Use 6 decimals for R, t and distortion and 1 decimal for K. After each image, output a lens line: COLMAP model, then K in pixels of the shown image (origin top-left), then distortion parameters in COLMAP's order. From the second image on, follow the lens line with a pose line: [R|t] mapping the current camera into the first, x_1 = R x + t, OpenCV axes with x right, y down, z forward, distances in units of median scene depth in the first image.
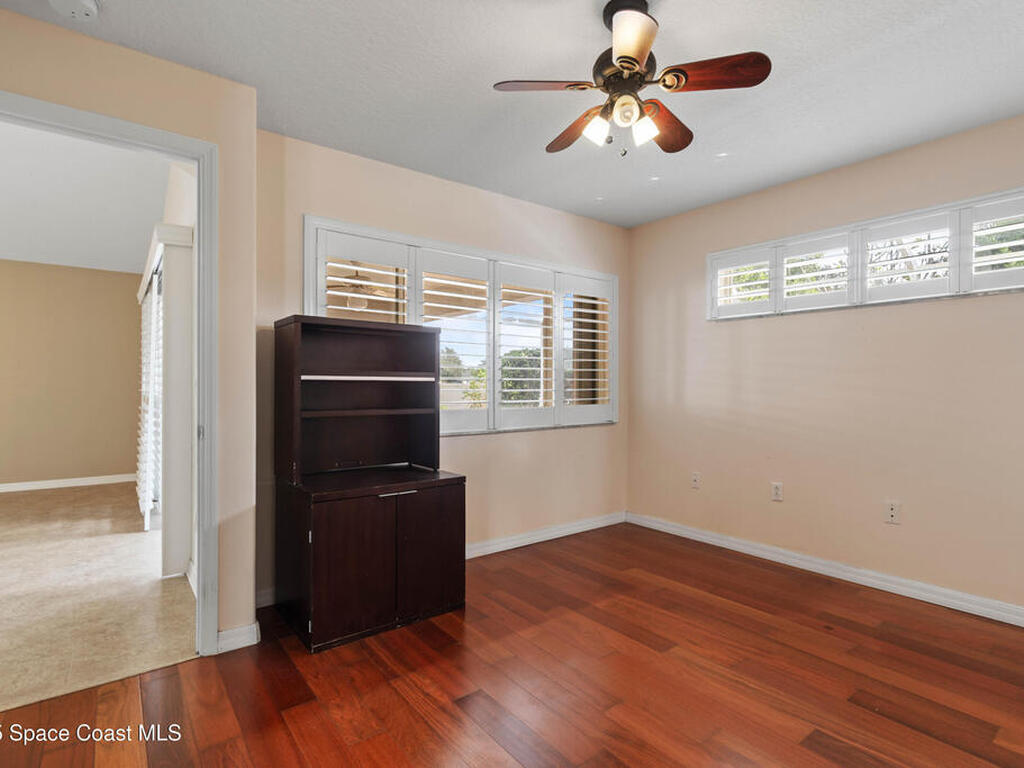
lens RADIAL K [[520.2, 0, 510.9], [0, 520.2, 383.2], [0, 0, 1]] dist [-0.004223, 0.003096]
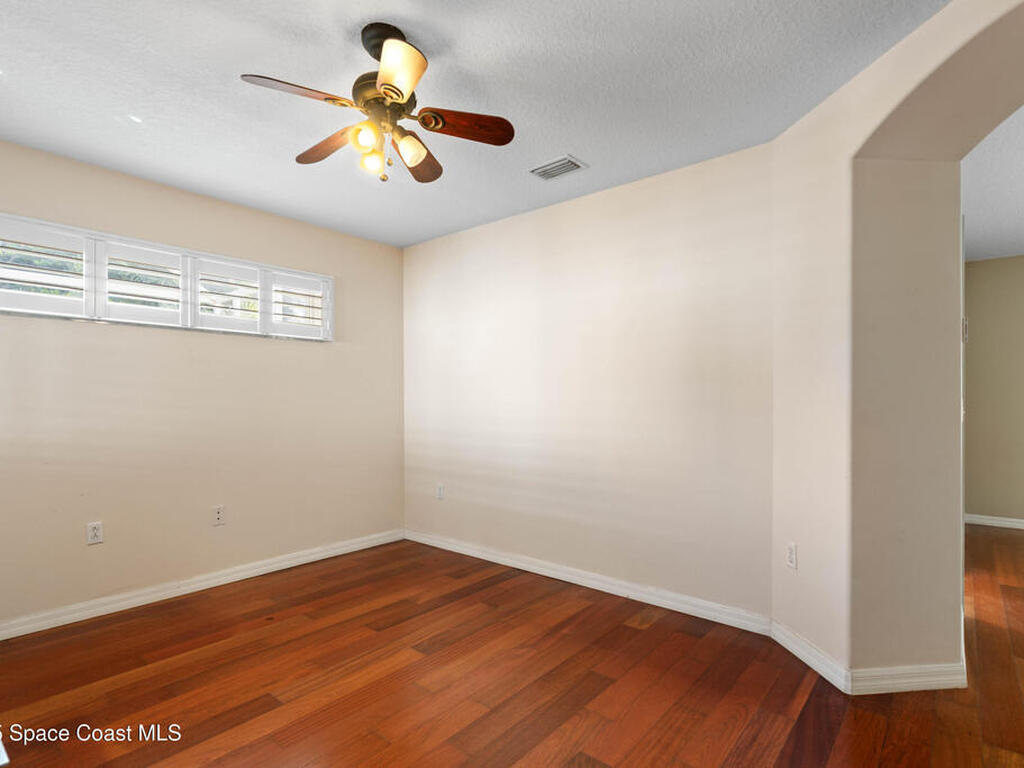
lens RADIAL K [[520.2, 0, 511.2], [0, 520.2, 391.9], [0, 0, 1]] dist [-0.004223, 0.003096]
pose [[-0.200713, 0.009248, 0.979606, -0.570422], [-0.004191, 0.999938, -0.010298, -0.014902], [-0.979641, -0.006173, -0.200662, 0.665673]]
